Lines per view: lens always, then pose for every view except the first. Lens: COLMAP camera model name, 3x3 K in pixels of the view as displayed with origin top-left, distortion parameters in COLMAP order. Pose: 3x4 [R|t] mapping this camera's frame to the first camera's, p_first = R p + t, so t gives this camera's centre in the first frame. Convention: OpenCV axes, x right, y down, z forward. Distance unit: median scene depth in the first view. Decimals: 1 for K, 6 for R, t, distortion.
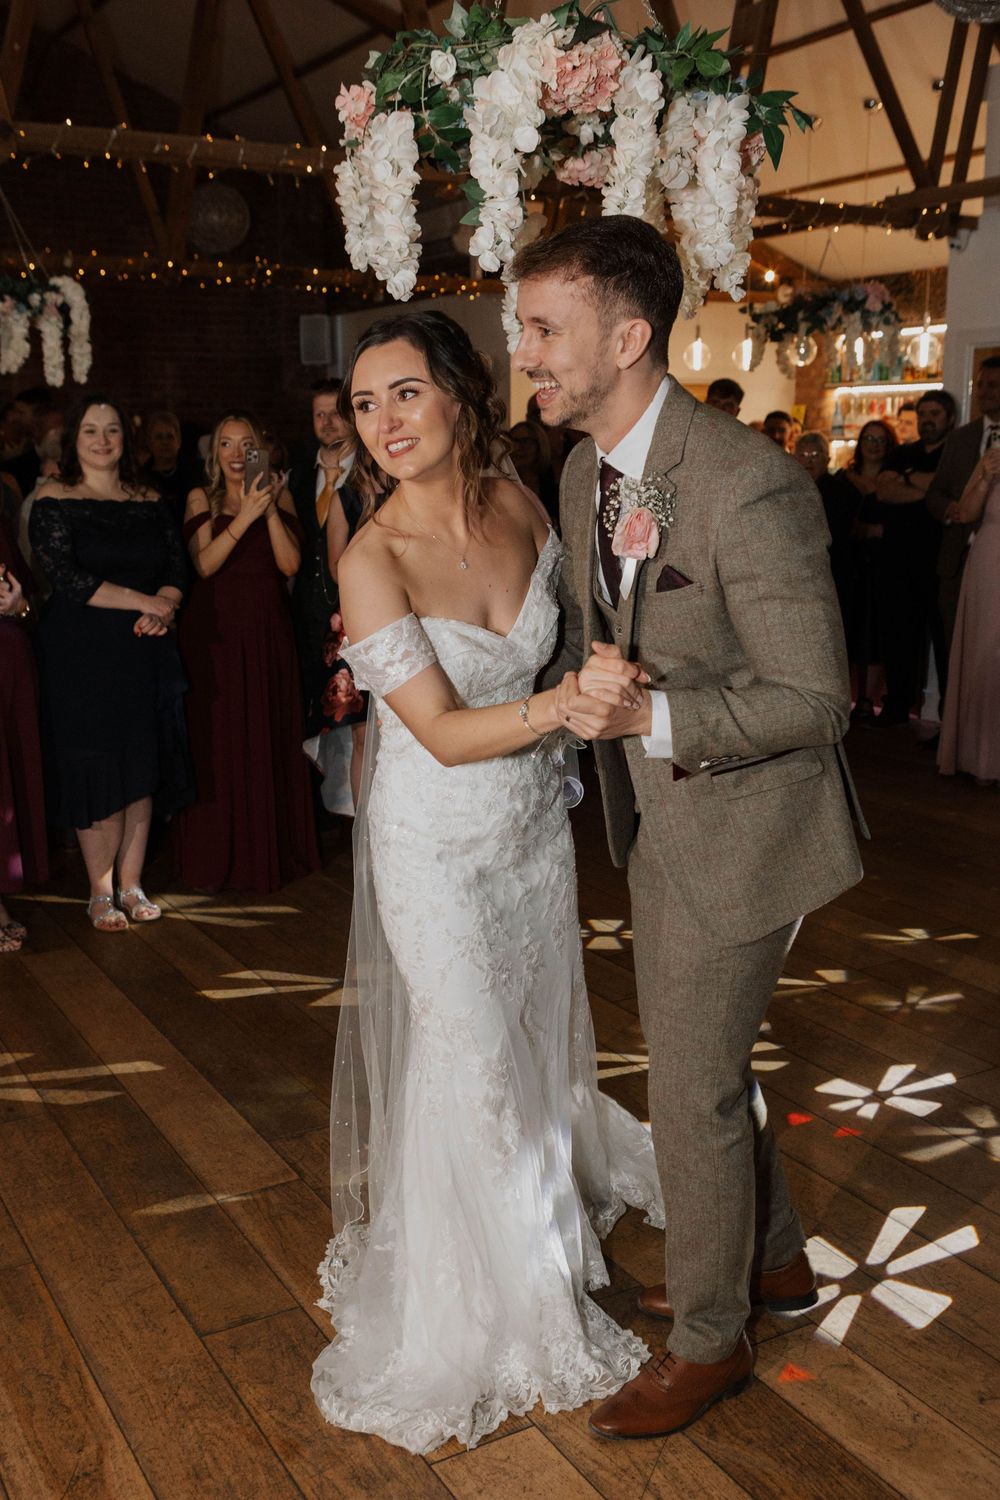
lens RADIAL K [[1513.0, 0, 500.0], [0, 1513.0, 750.0], [0, 0, 1]] dist [0.001608, 0.013935]
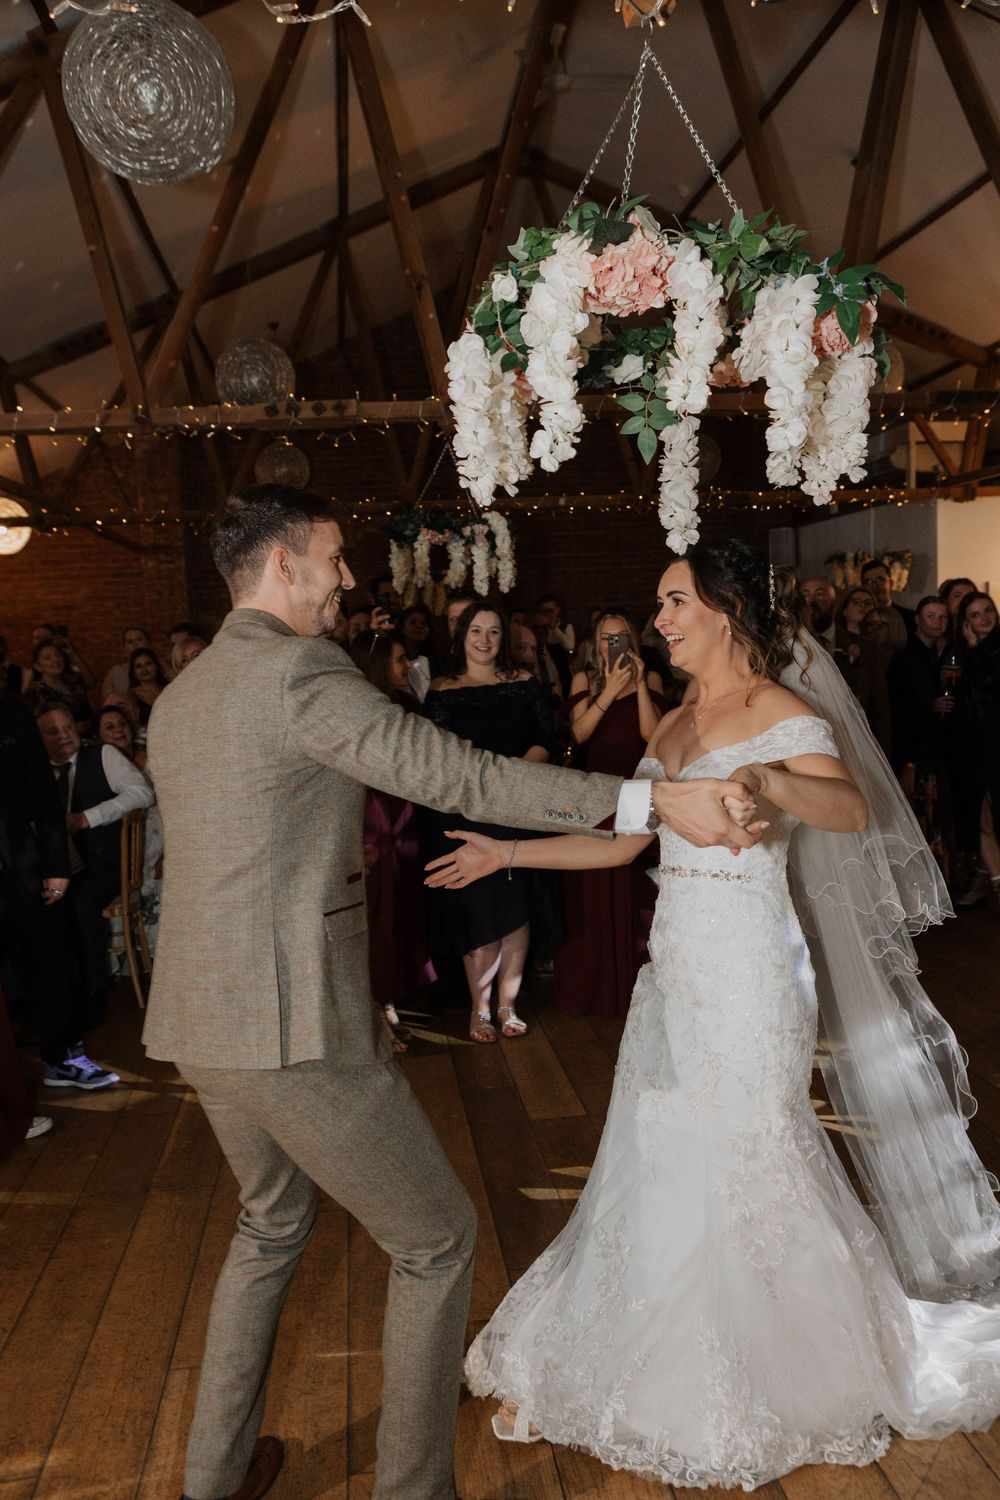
lens RADIAL K [[1188.3, 0, 500.0], [0, 1188.3, 750.0], [0, 0, 1]] dist [-0.000936, -0.002858]
pose [[0.918403, 0.004613, -0.395620, 0.089229], [-0.044836, 0.994704, -0.092484, -0.015432], [0.393098, 0.102676, 0.913746, 0.082082]]
